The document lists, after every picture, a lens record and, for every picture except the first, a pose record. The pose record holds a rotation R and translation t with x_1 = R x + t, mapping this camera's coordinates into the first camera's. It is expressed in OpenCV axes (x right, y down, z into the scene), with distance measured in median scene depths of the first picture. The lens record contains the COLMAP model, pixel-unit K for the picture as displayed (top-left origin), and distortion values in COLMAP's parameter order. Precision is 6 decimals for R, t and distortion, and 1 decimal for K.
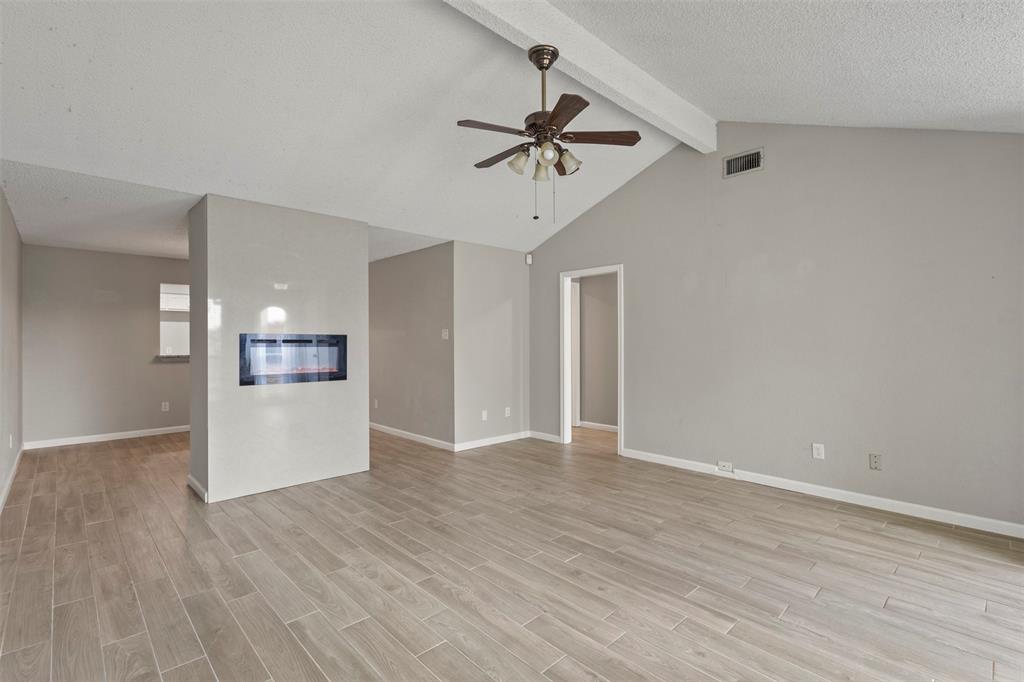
lens RADIAL K [[474.4, 0, 506.9], [0, 474.4, 340.1], [0, 0, 1]] dist [-0.002981, 0.000589]
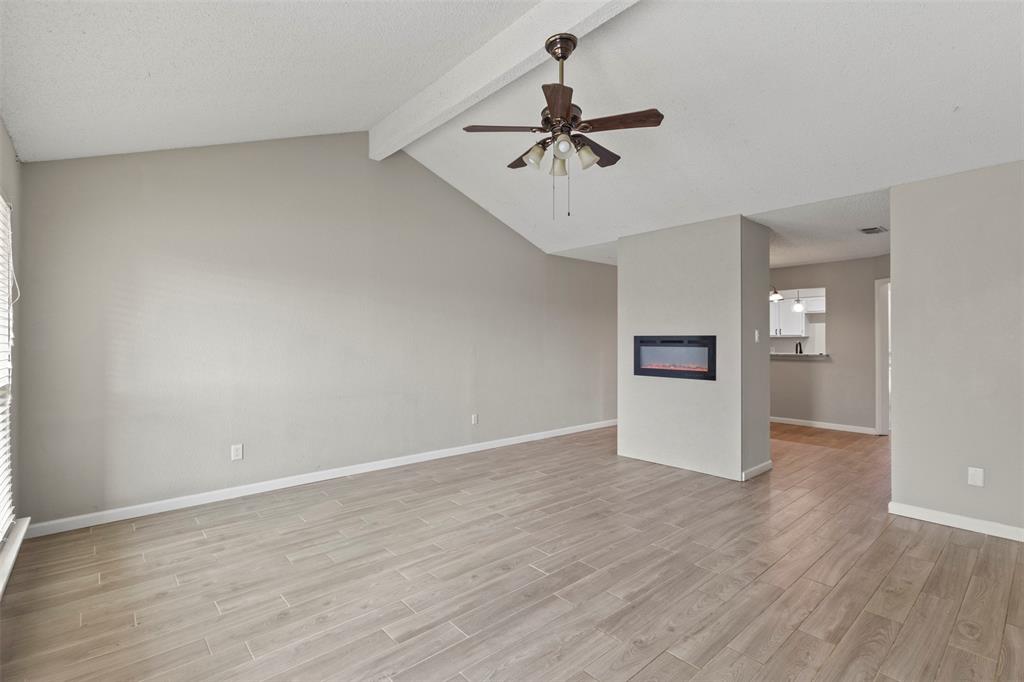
lens RADIAL K [[474.4, 0, 506.9], [0, 474.4, 340.1], [0, 0, 1]] dist [-0.002981, 0.000589]
pose [[-0.043628, 0.002498, -0.999045, 1.026343], [-0.002453, 0.999994, 0.002608, -0.005236], [0.999045, 0.002564, -0.043621, 0.915421]]
